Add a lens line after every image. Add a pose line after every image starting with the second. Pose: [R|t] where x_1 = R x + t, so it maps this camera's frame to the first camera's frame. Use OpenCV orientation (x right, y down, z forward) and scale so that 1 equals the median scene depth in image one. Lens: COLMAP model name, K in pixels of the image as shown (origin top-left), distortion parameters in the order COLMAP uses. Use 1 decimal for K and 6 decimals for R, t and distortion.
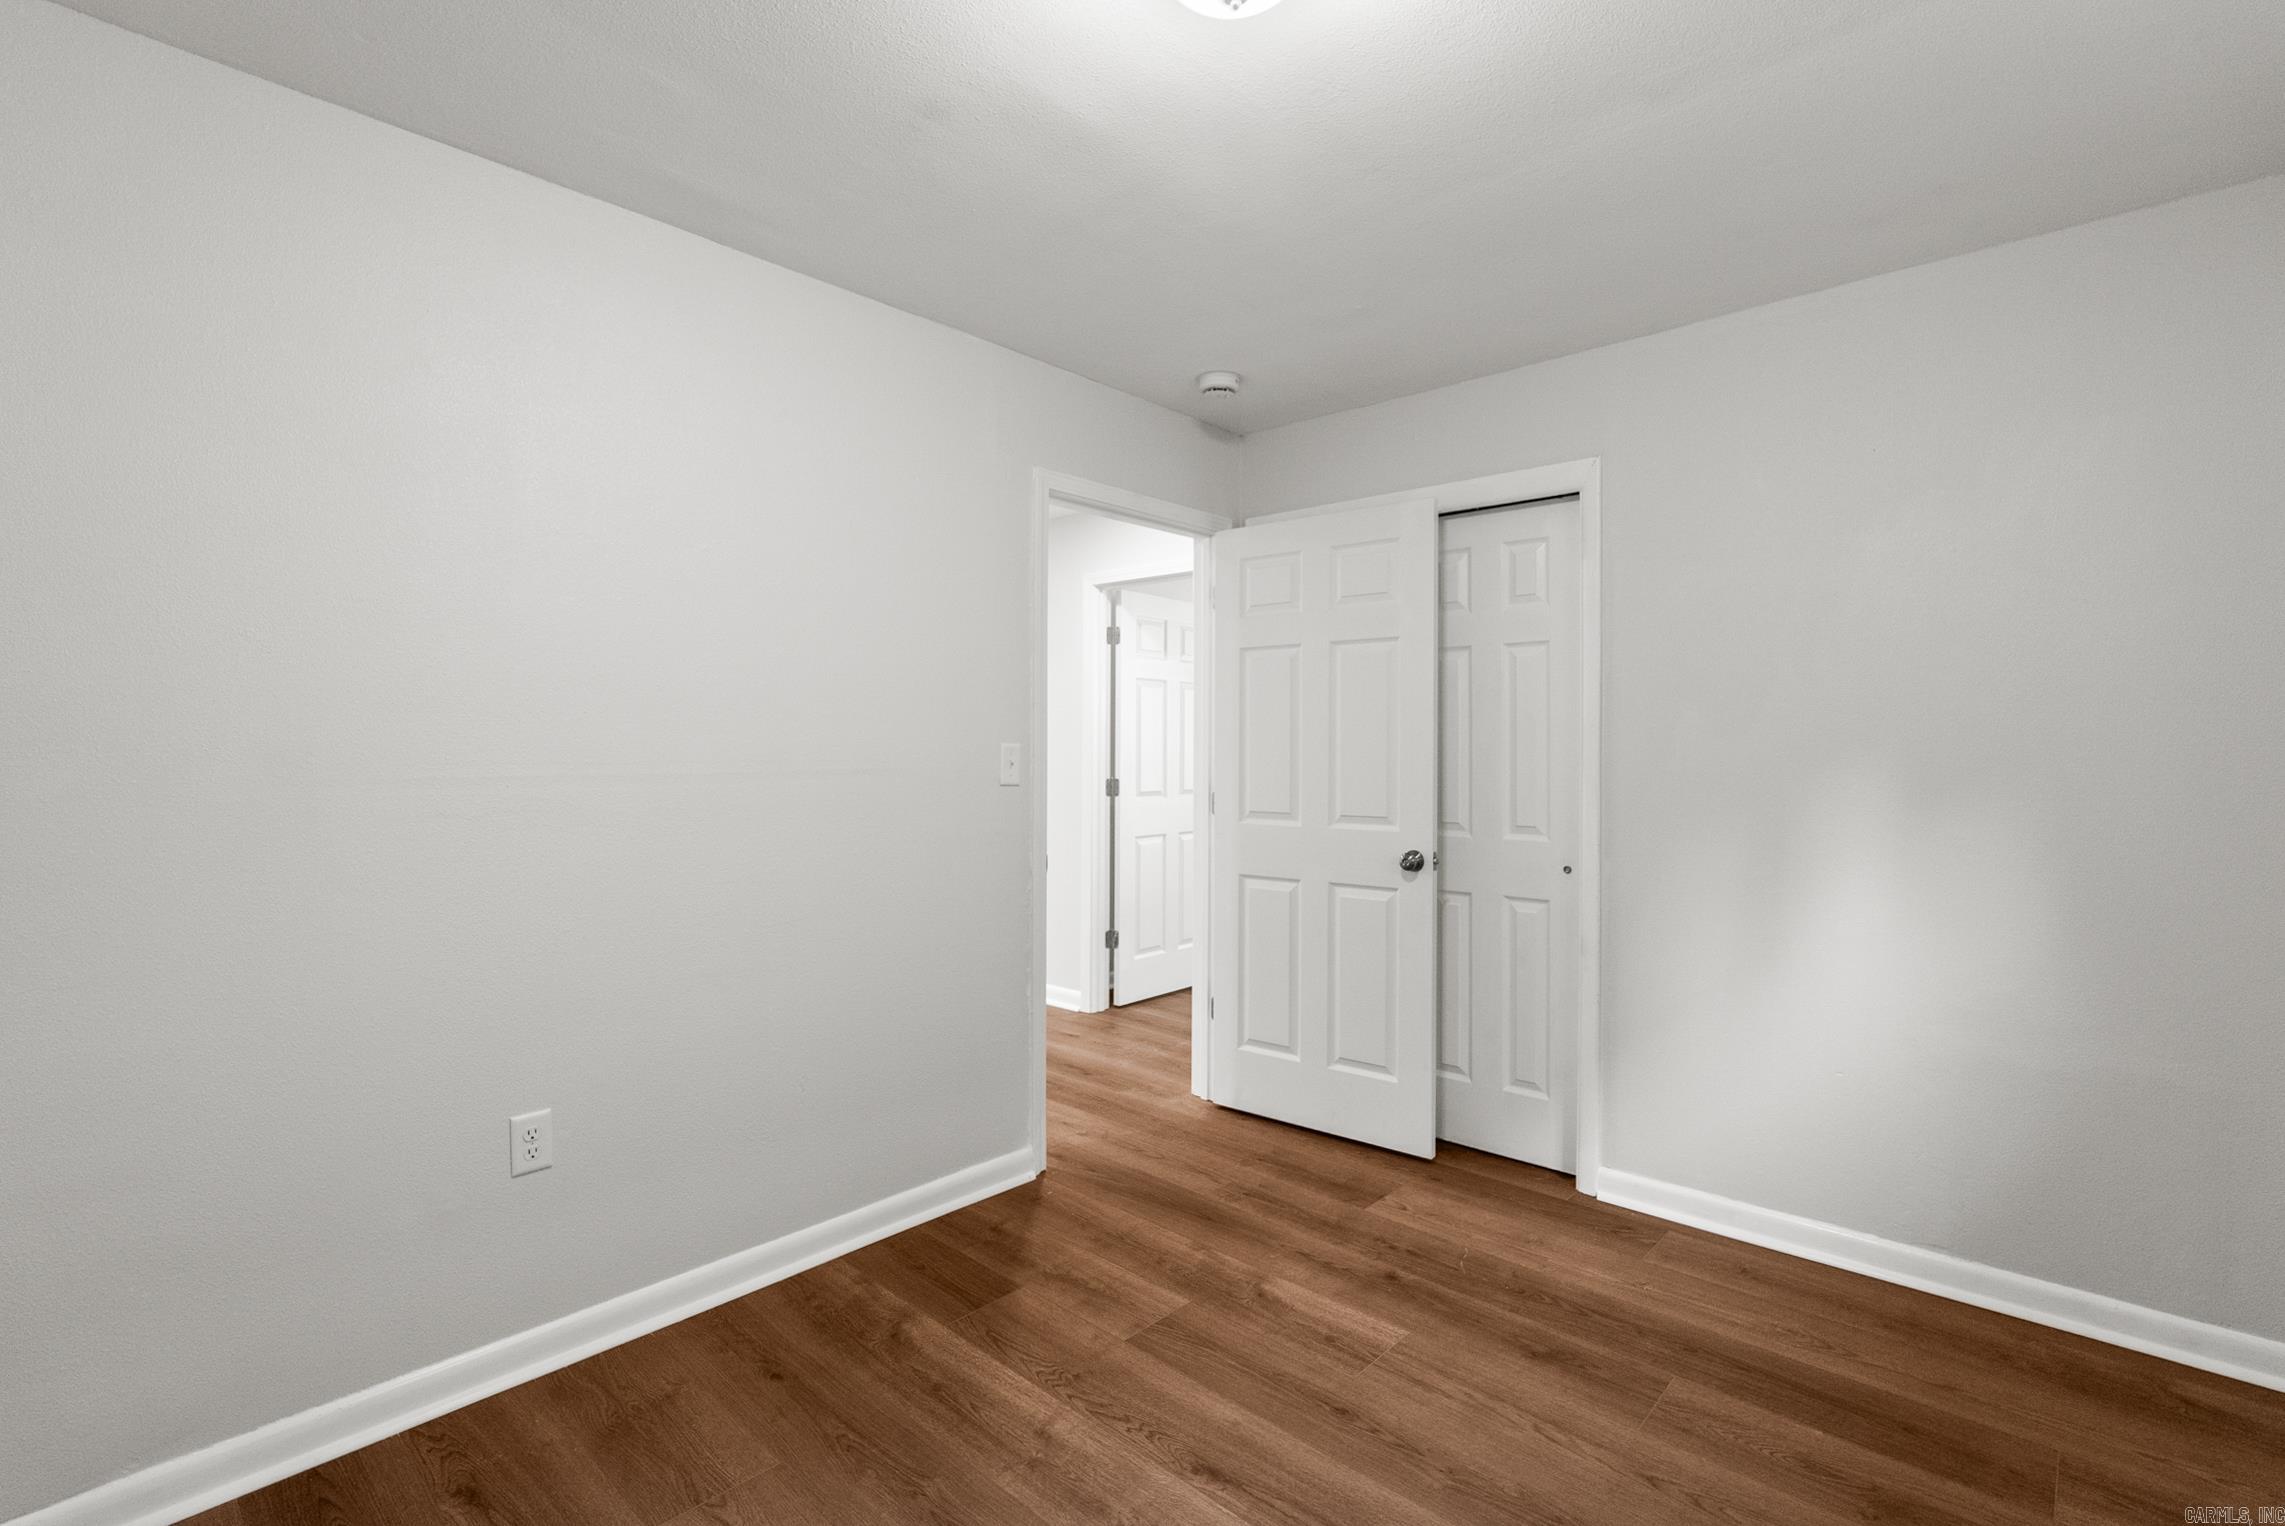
lens RADIAL K [[1031.3, 0, 1138.2], [0, 1031.3, 759.4], [0, 0, 1]] dist [-0.008701, 0.001839]
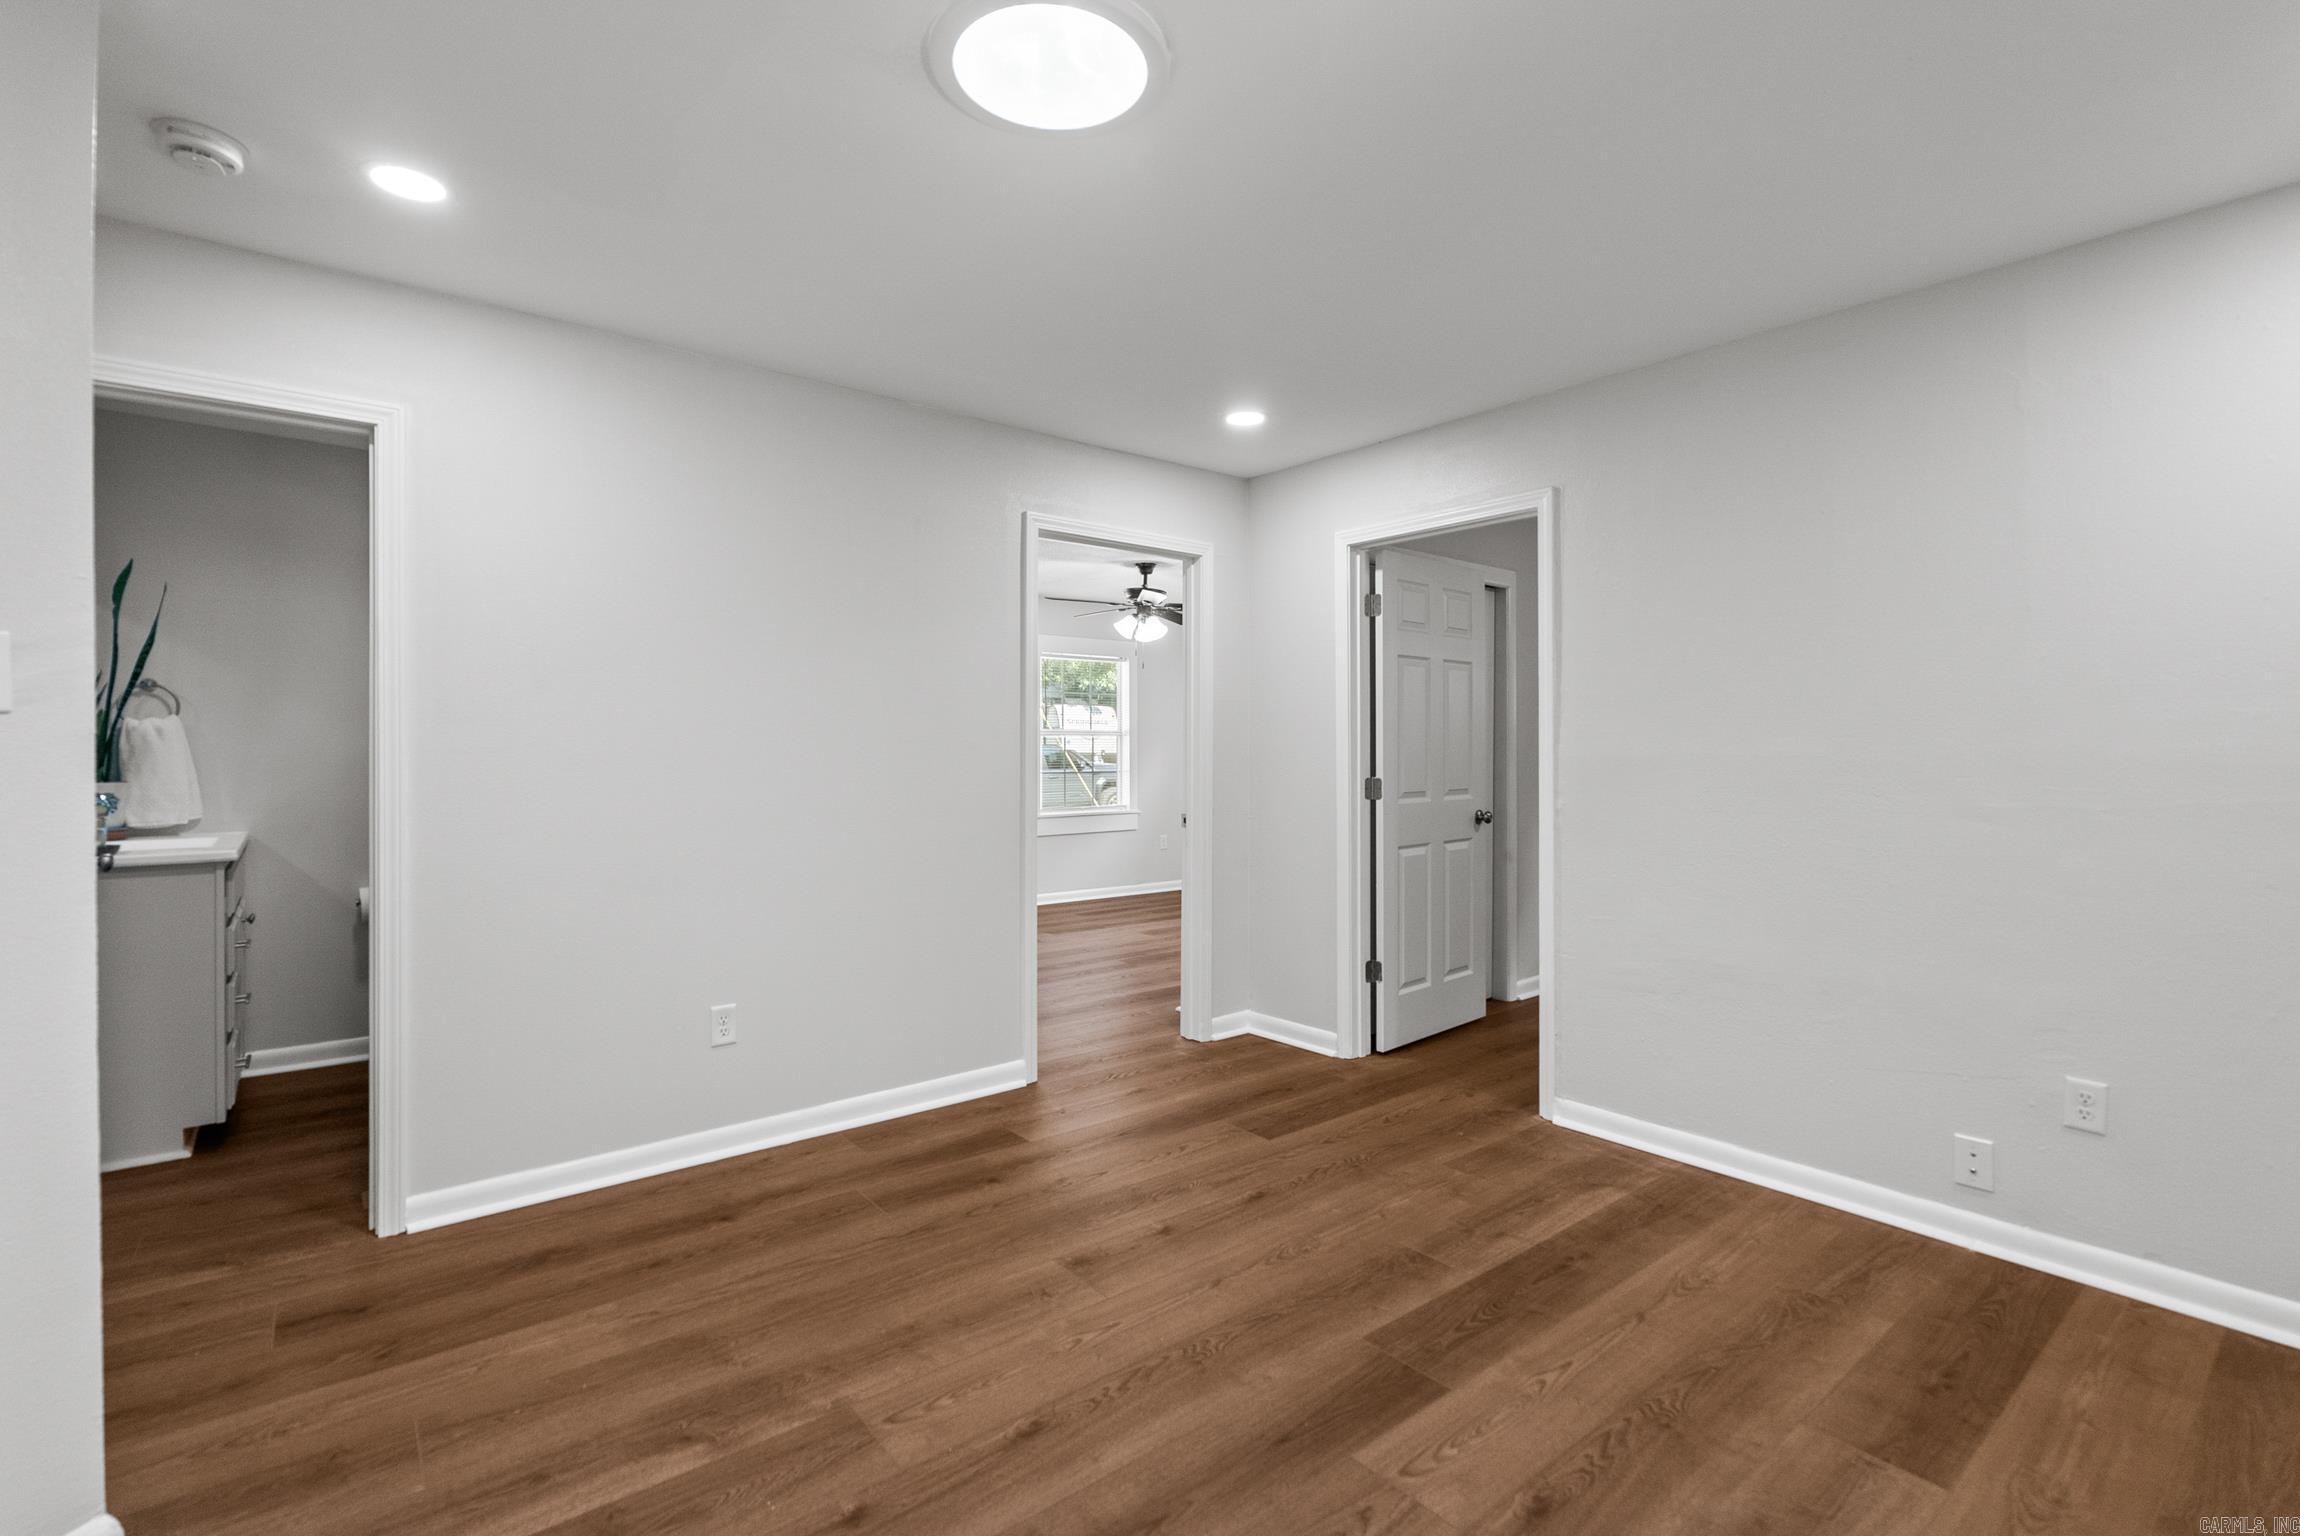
lens RADIAL K [[1038.1, 0, 1163.8], [0, 1038.1, 761.5], [0, 0, 1]] dist [-0.008701, 0.001839]
pose [[0.142028, -0.022121, 0.989615, -1.144687], [0.008993, 0.999738, 0.021056, -0.014085], [-0.989822, 0.005909, 0.142190, 1.132019]]
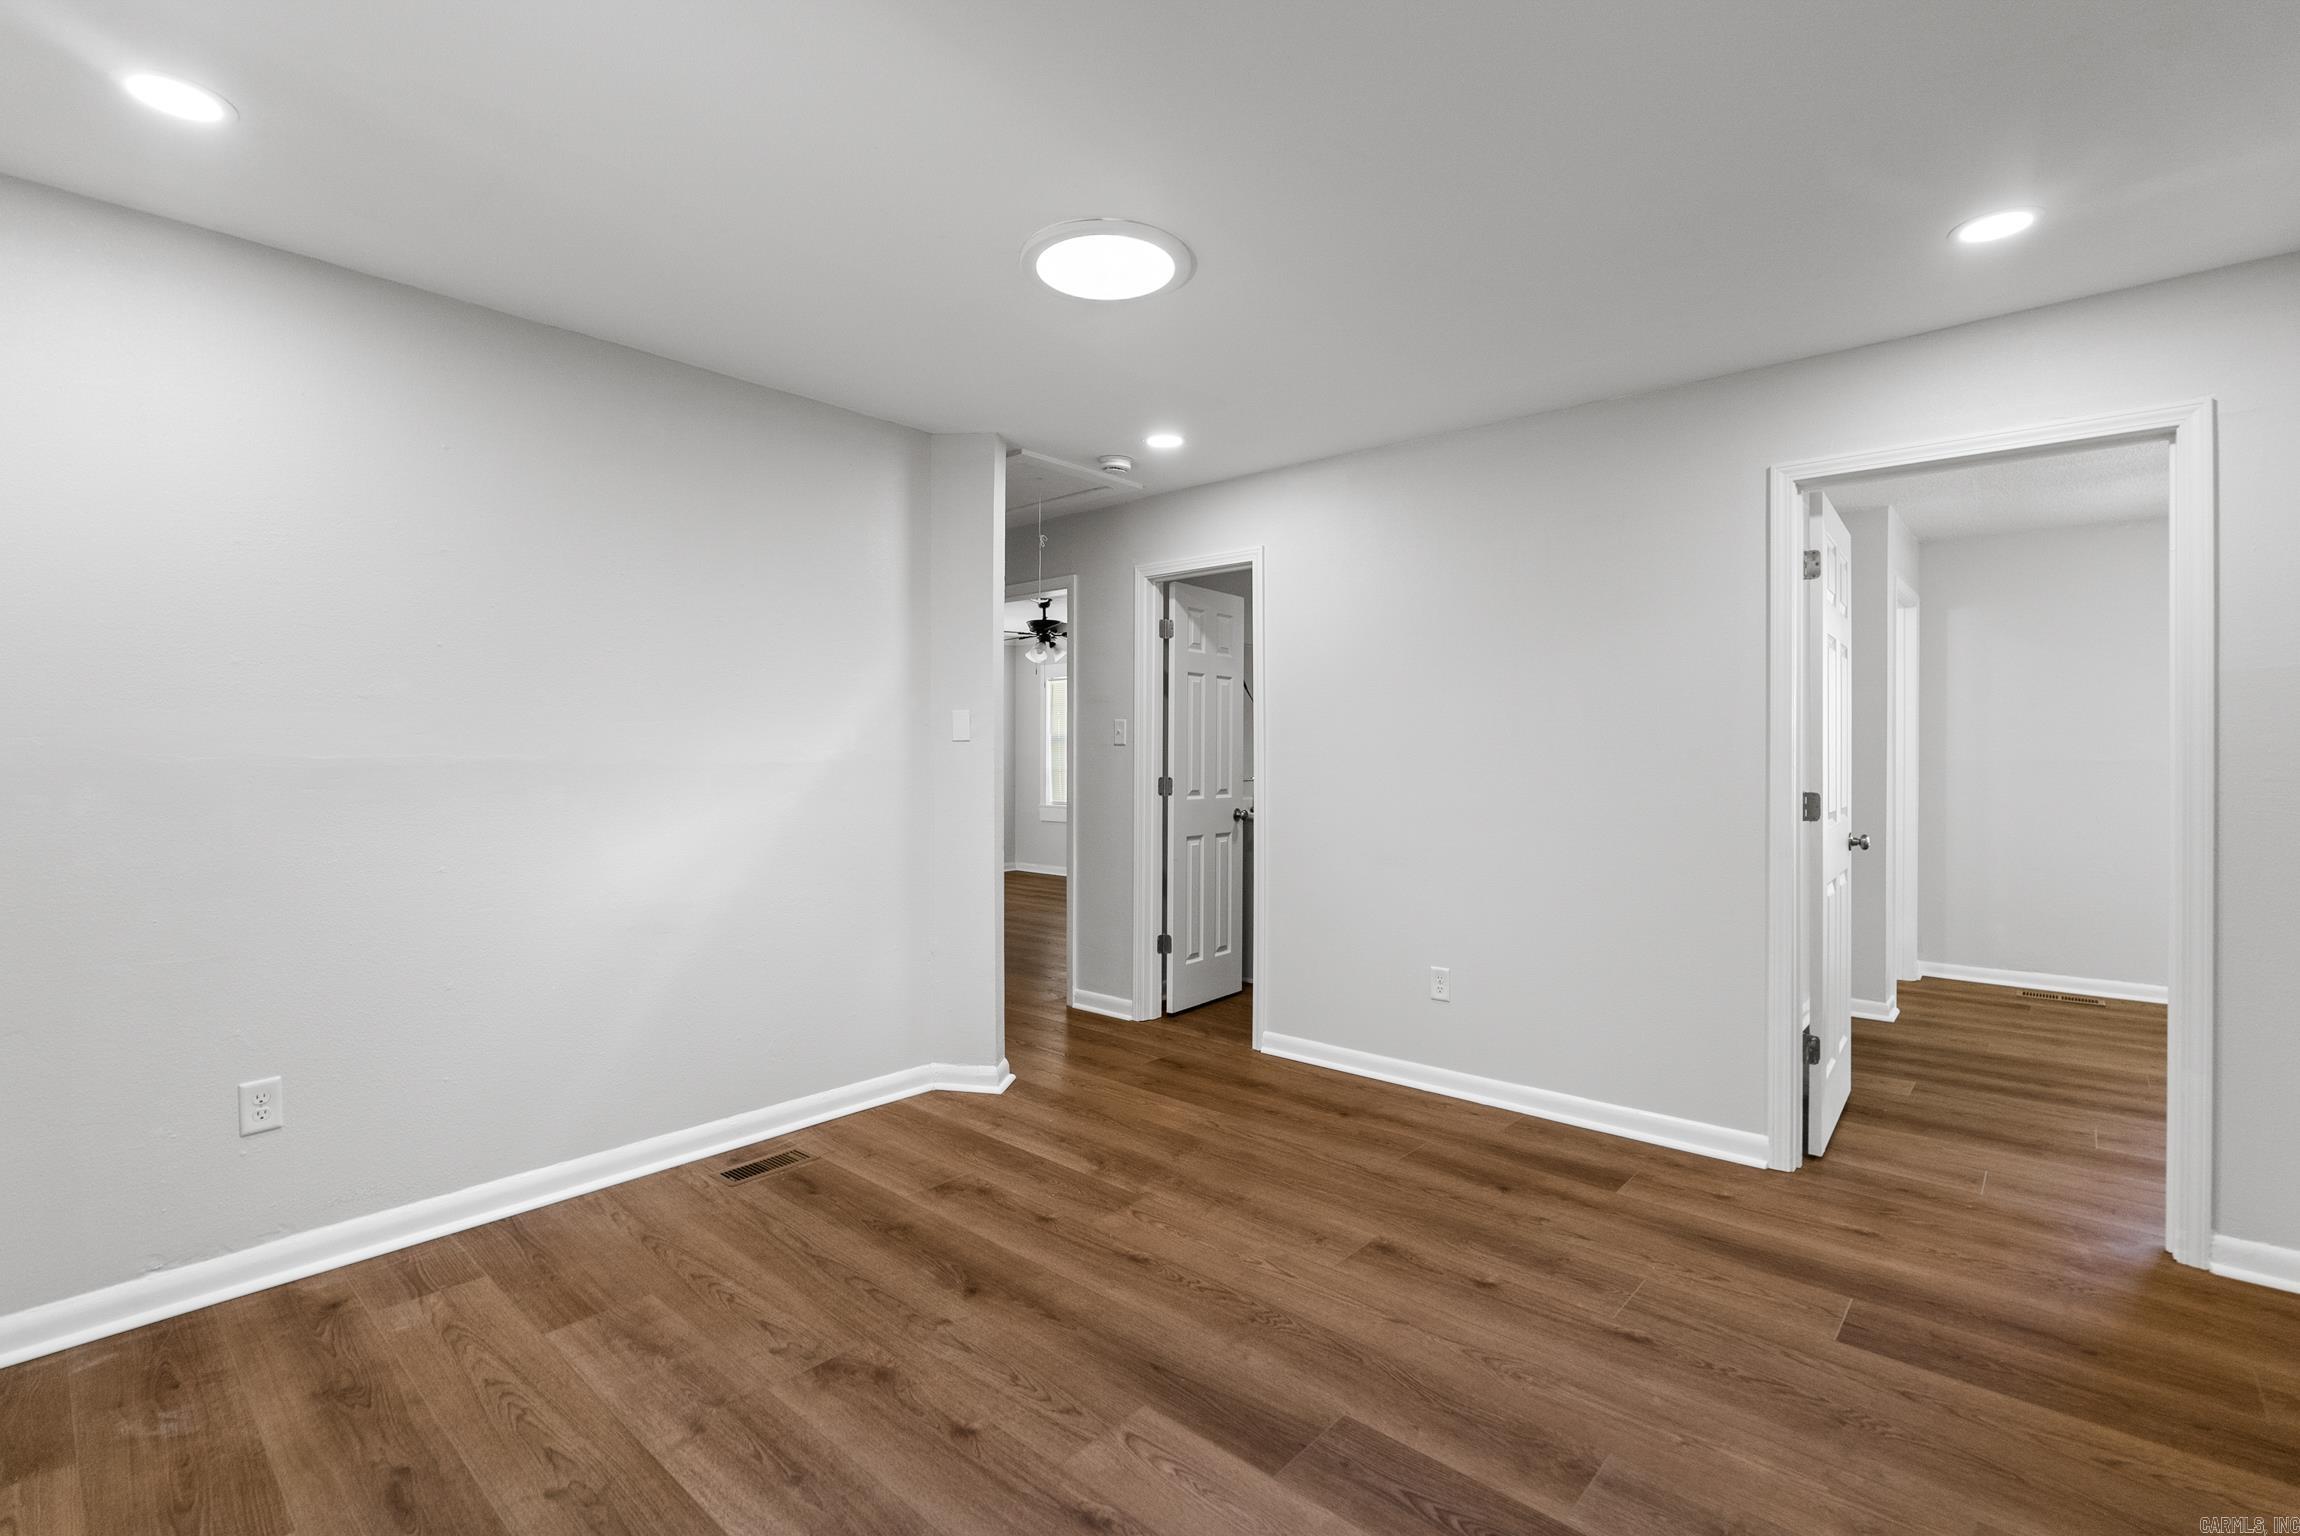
lens RADIAL K [[1038.1, 0, 1150.9], [0, 1038.1, 757.7], [0, 0, 1]] dist [-0.008701, 0.001839]
pose [[0.999859, -0.007040, 0.015243, -0.627439], [0.007118, 0.999962, -0.005075, -0.003549], [-0.015207, 0.005182, 0.999871, 0.548504]]
